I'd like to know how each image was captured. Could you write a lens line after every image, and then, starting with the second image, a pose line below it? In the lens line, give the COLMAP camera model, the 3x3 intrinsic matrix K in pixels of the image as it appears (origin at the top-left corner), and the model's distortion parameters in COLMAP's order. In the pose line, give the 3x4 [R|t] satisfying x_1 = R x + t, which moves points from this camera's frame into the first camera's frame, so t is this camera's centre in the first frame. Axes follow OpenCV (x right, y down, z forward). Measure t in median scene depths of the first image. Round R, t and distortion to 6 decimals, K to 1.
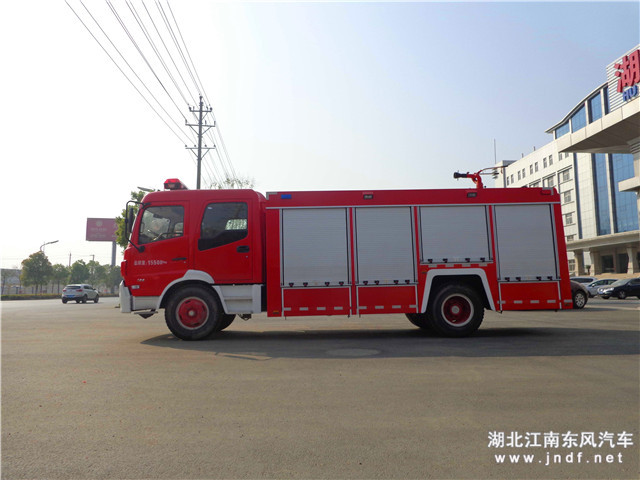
lens RADIAL K [[470.8, 0, 320.0], [0, 470.8, 240.0], [0, 0, 1]] dist [-0.032225, -0.002930]
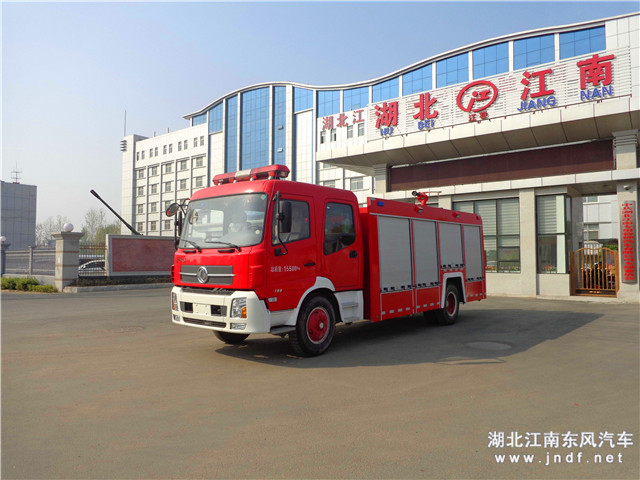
lens RADIAL K [[470.8, 0, 320.0], [0, 470.8, 240.0], [0, 0, 1]] dist [-0.032225, -0.002930]
pose [[0.656648, 0.040004, 0.753135, -0.942279], [-0.084909, 0.996165, 0.021118, -0.024126], [-0.749402, -0.077815, 0.657526, 0.421126]]
